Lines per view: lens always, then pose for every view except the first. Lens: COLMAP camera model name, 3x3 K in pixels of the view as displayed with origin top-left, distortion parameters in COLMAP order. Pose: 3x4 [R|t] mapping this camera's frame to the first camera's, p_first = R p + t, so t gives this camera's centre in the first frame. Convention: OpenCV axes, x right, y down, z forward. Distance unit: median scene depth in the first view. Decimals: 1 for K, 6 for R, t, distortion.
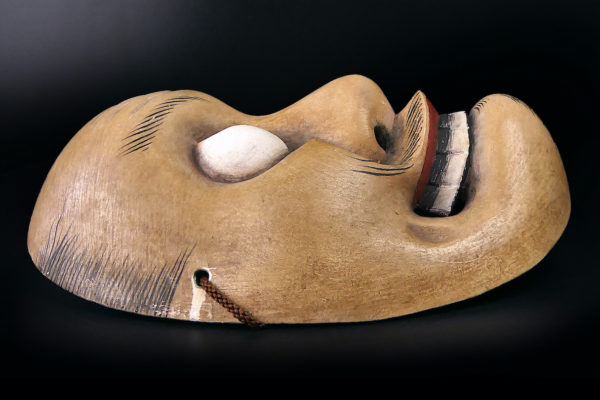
lens RADIAL K [[743.1, 0, 300.0], [0, 743.1, 200.0], [0, 0, 1]] dist [-0.028812, -0.011920]
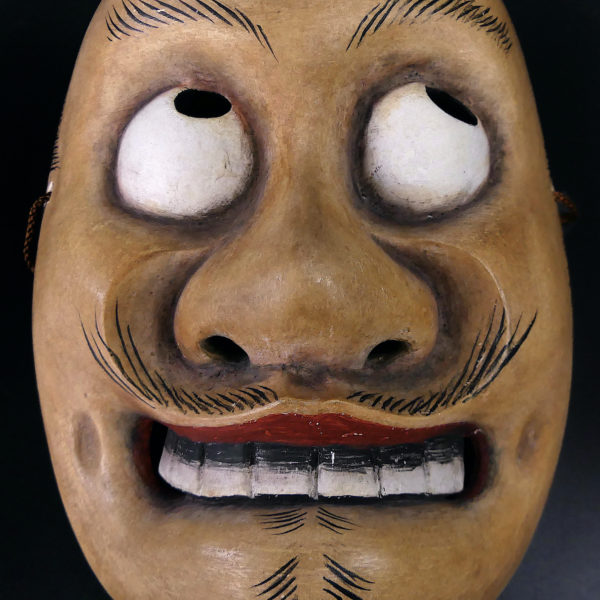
lens RADIAL K [[886.7, 0, 288.2], [0, 886.7, 300.9], [0, 0, 1]] dist [-0.017522, 0.011711]
pose [[0.134230, 0.954405, -0.266632, 0.281941], [-0.159587, 0.286375, 0.944733, -0.818611], [0.978015, -0.084261, 0.190751, 0.960457]]
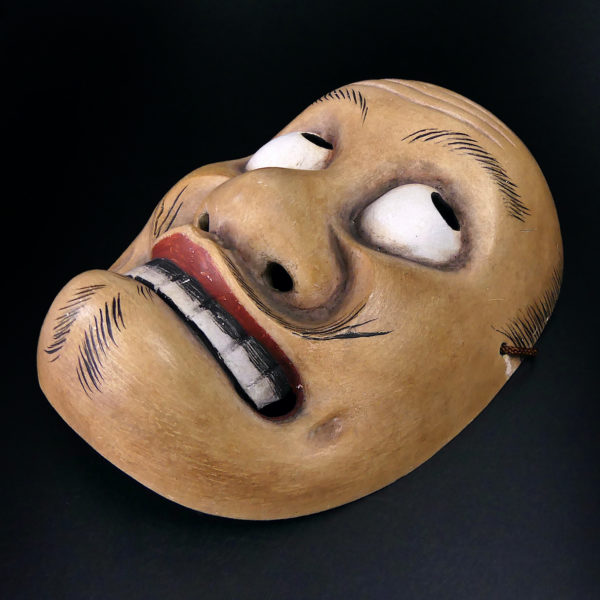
lens RADIAL K [[682.0, 0, 332.1], [0, 682.0, 301.0], [0, 0, 1]] dist [0.001574, -0.008799]
pose [[-0.585463, 0.596776, -0.548719, 0.551659], [-0.109397, 0.612499, 0.782865, -0.725163], [0.803284, 0.518366, -0.293310, 1.480527]]
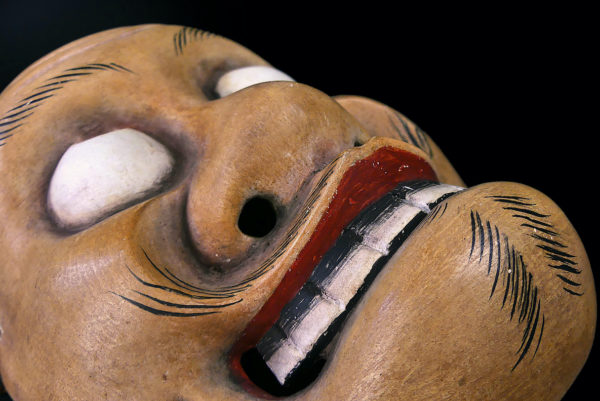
lens RADIAL K [[603.4, 0, 287.0], [0, 603.4, 228.3], [0, 0, 1]] dist [-0.022635, -0.004694]
pose [[0.785044, 0.364625, -0.500754, 0.407222], [-0.073449, 0.857488, 0.509234, -0.353862], [0.615070, -0.362991, 0.699947, 0.681820]]
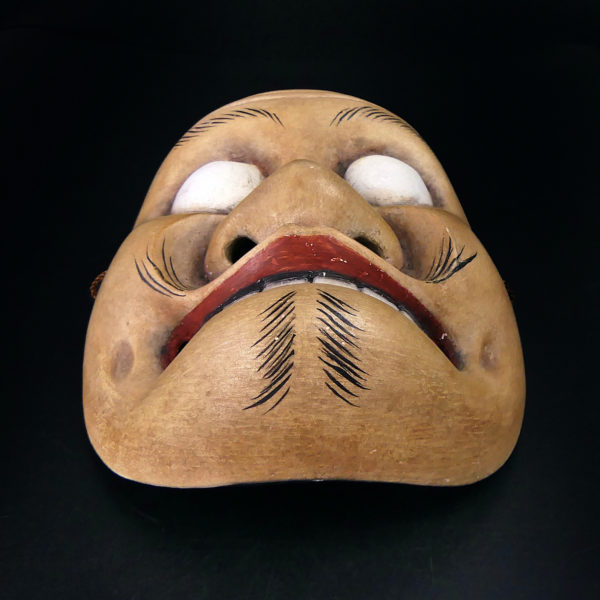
lens RADIAL K [[777.5, 0, 300.0], [0, 777.5, 300.0], [0, 0, 1]] dist [0.007465, 0.000085]
pose [[0.133372, 0.561128, -0.816913, 0.870391], [-0.164645, 0.825368, 0.540055, -0.527083], [0.977294, 0.062472, 0.202468, 0.936651]]
